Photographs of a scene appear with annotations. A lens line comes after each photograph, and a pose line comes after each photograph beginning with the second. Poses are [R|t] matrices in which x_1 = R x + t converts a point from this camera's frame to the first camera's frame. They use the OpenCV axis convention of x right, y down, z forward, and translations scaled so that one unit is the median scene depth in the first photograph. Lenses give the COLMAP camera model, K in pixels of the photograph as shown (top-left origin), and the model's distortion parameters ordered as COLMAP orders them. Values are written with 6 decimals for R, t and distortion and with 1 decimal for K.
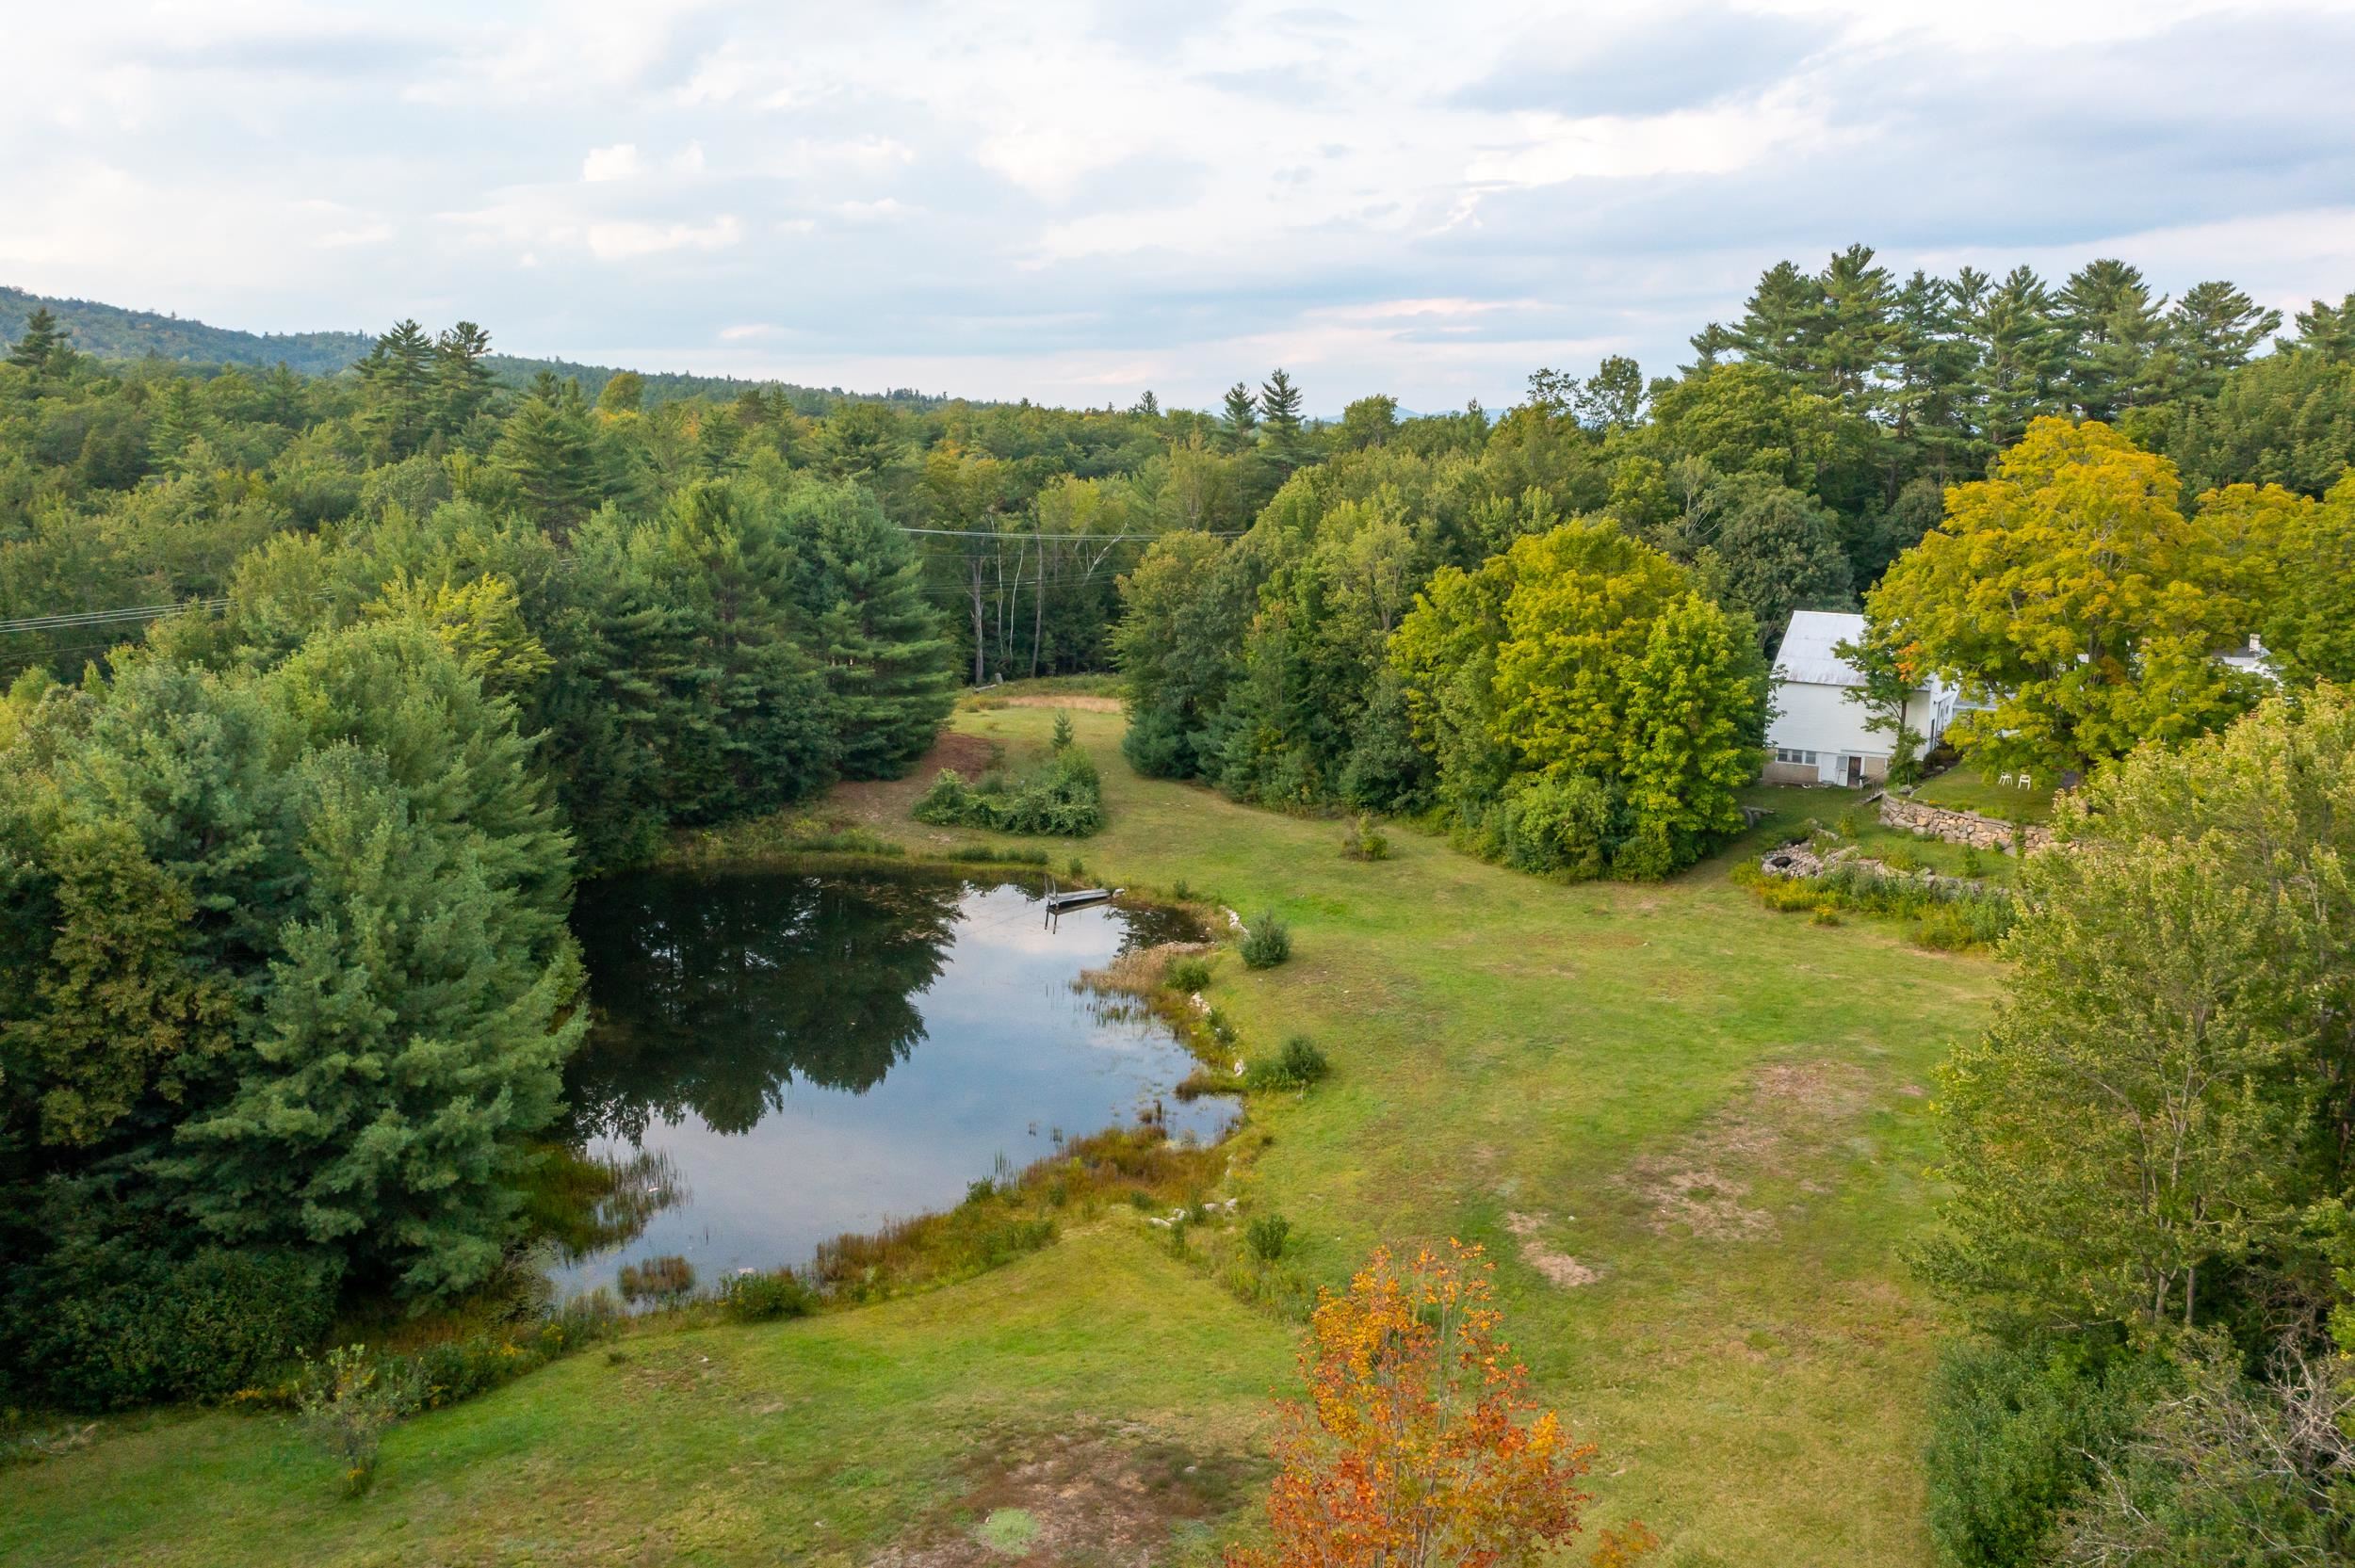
lens RADIAL K [[1869.4, 0, 1177.5], [0, 1869.4, 784.0], [0, 0, 1]] dist [-0.020626, 0.006791]
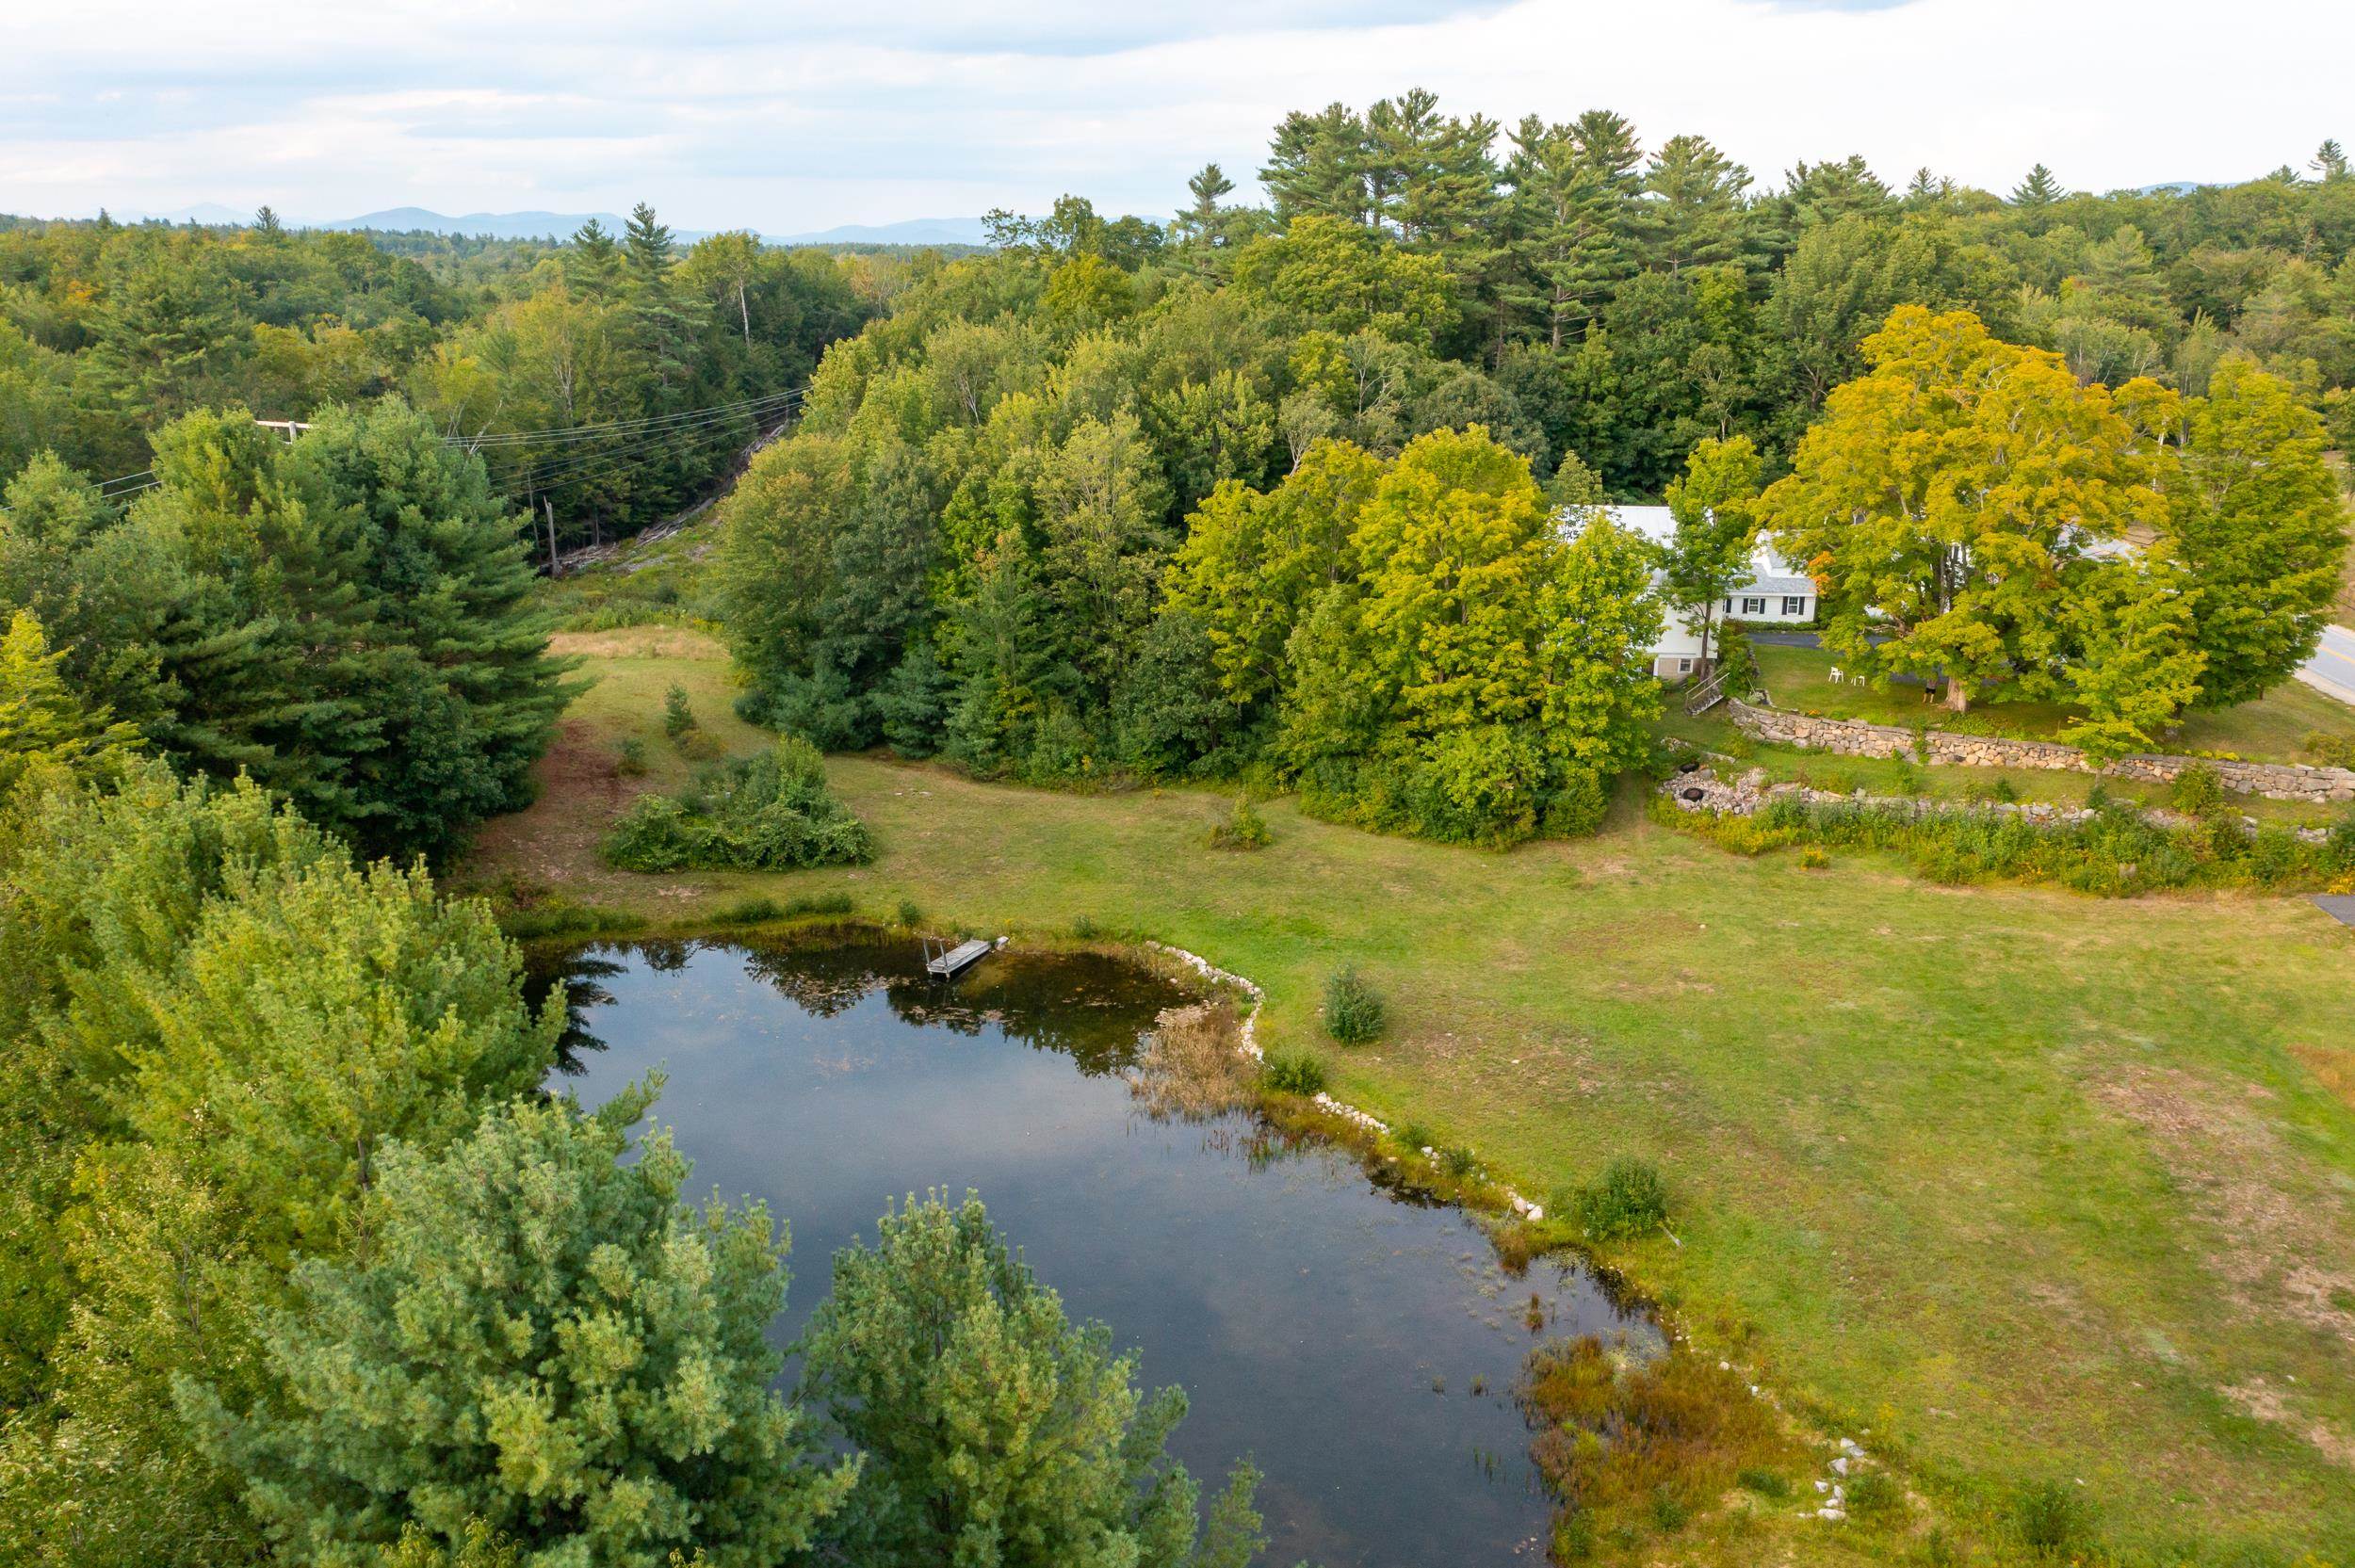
lens RADIAL K [[1869.4, 0, 1177.5], [0, 1869.4, 784.0], [0, 0, 1]] dist [-0.020626, 0.006791]
pose [[0.880902, -0.134309, 0.453842, -0.273944], [0.088113, 0.988666, 0.121557, -0.083736], [-0.465024, -0.067091, 0.882752, 0.249918]]
